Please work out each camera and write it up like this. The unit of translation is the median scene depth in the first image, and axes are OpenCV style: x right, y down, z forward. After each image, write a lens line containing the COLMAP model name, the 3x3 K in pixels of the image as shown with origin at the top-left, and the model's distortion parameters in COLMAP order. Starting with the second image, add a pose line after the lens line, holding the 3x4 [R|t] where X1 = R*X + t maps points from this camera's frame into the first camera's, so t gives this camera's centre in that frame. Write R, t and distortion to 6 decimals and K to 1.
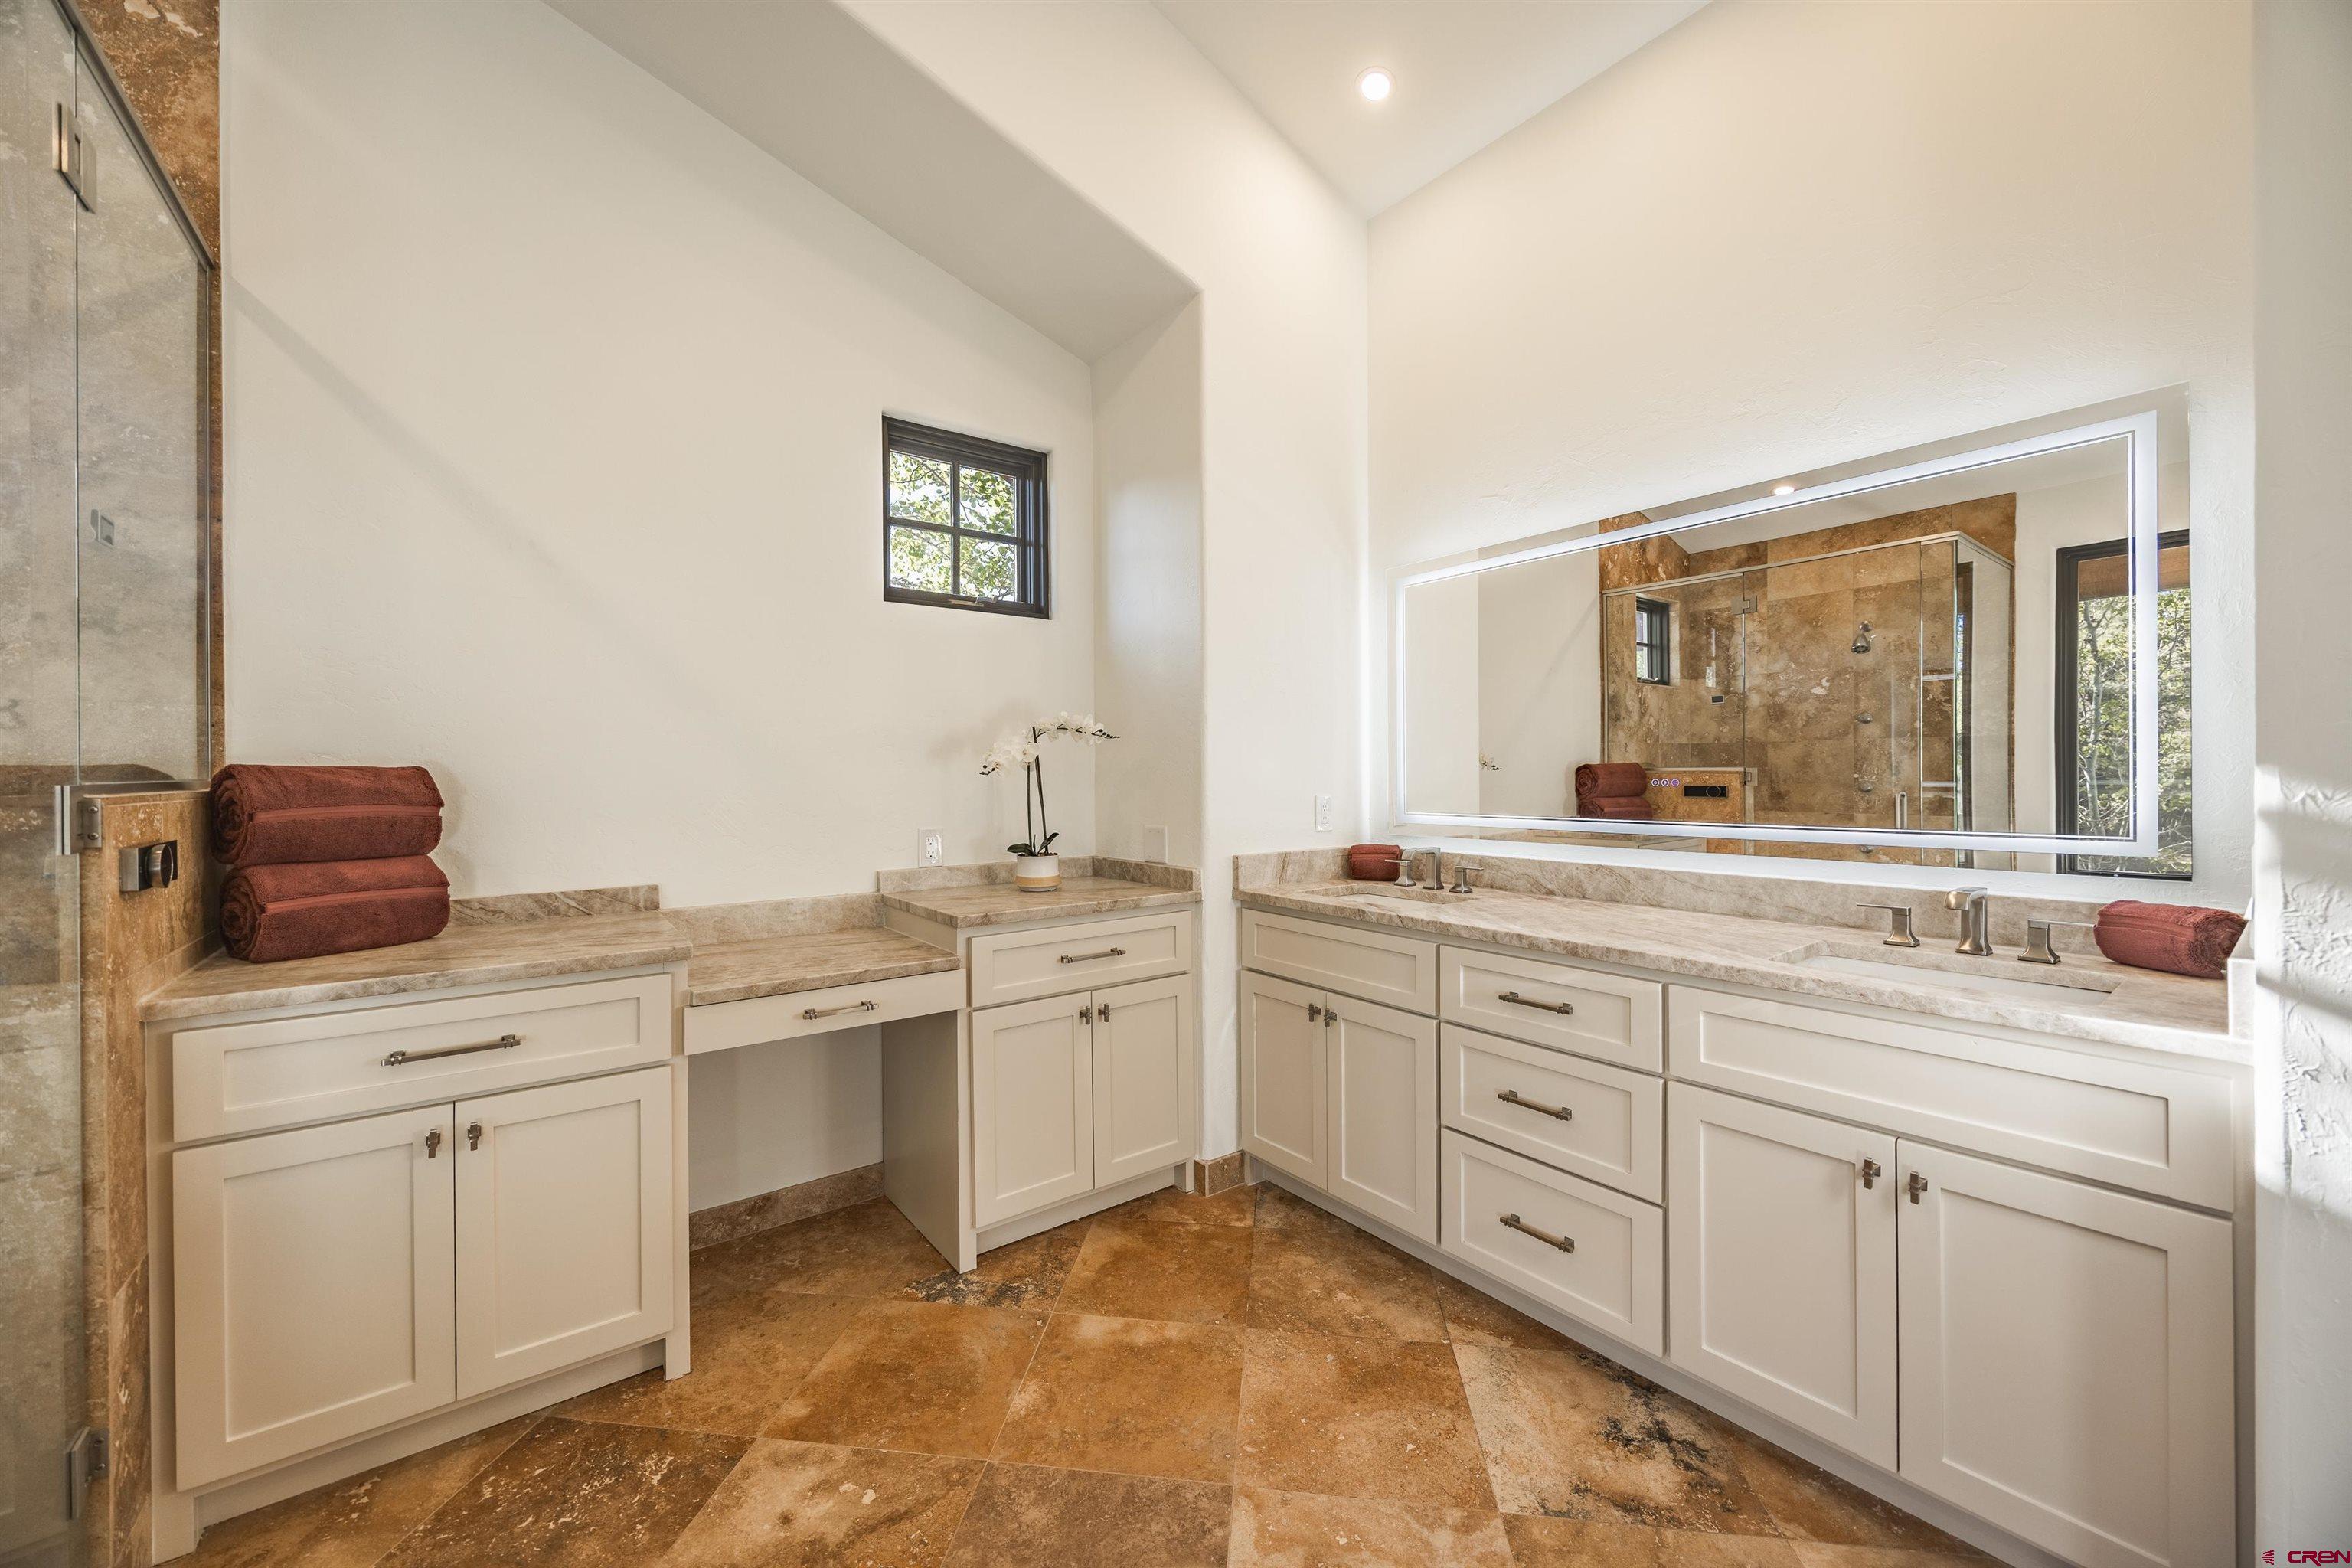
lens RADIAL K [[892.8, 0, 1177.9], [0, 892.8, 777.6], [0, 0, 1]] dist [-0.005965, 0.000466]
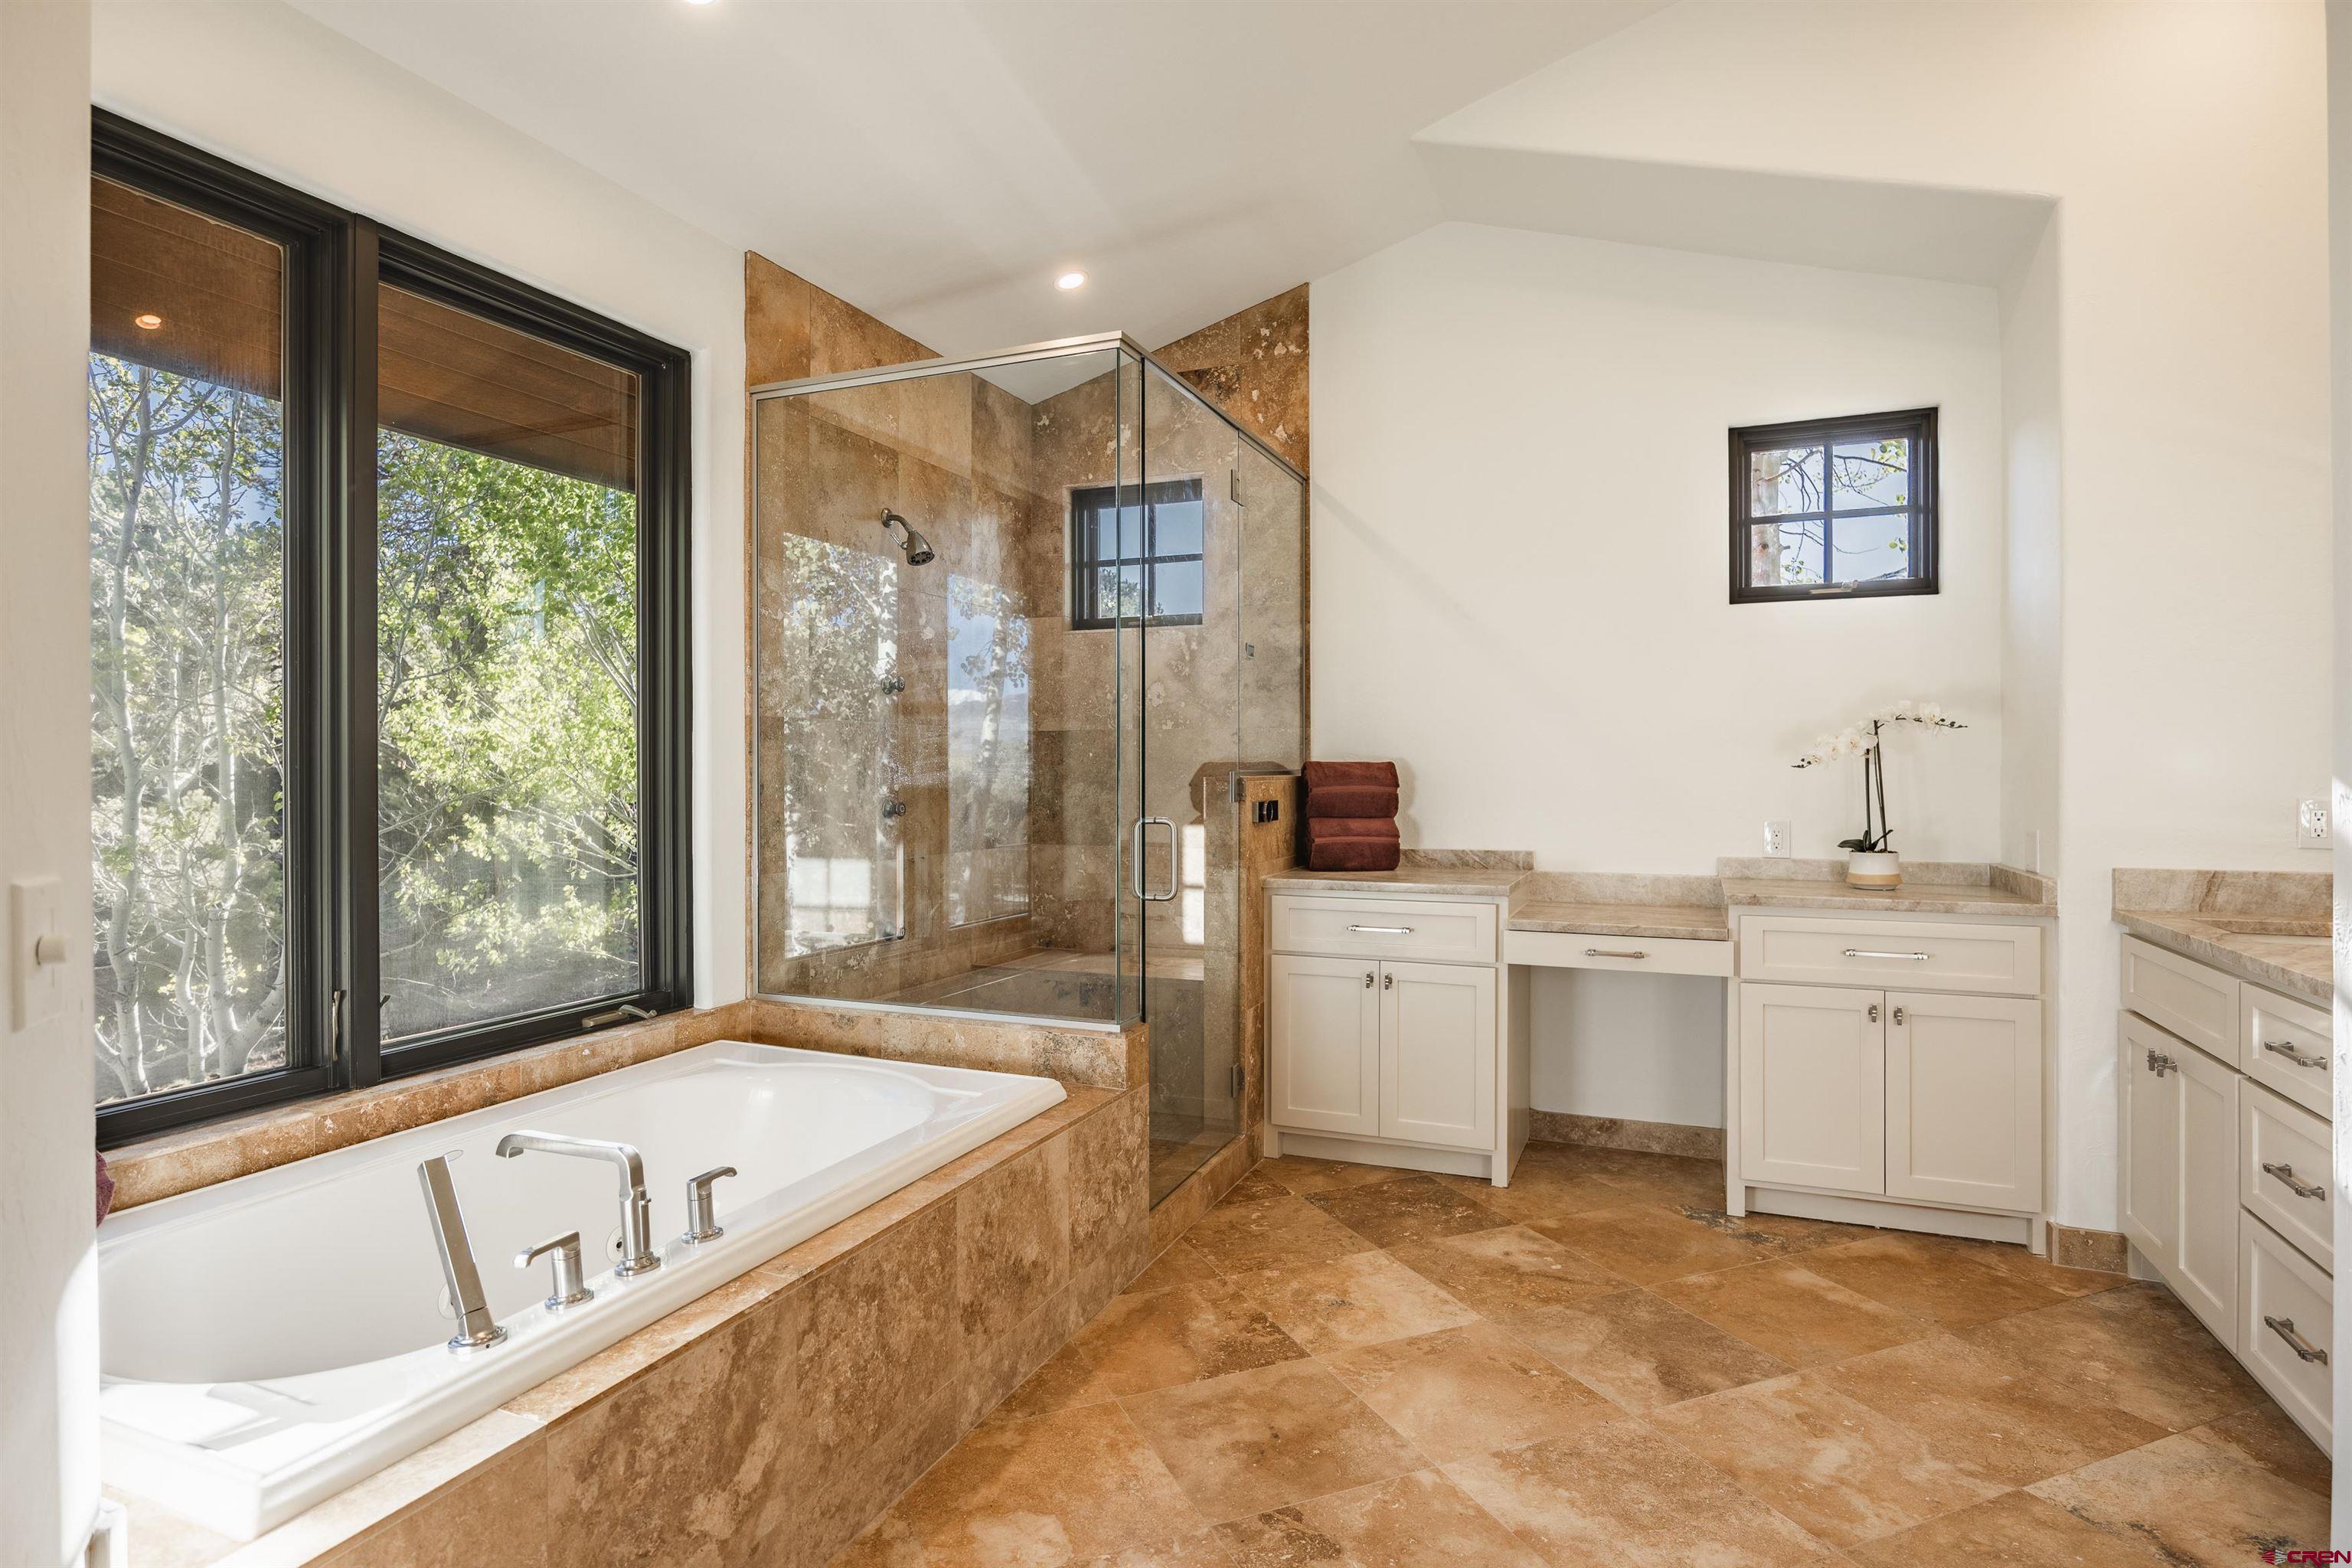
lens RADIAL K [[1271.3, 0, 1175.6], [0, 1271.3, 774.5], [0, 0, 1]] dist [0.003125, 0.000593]
pose [[0.505502, 0.008713, -0.862781, 0.873341], [-0.005146, 0.999962, 0.007083, -0.003660], [0.862810, 0.000859, 0.505528, -0.455753]]
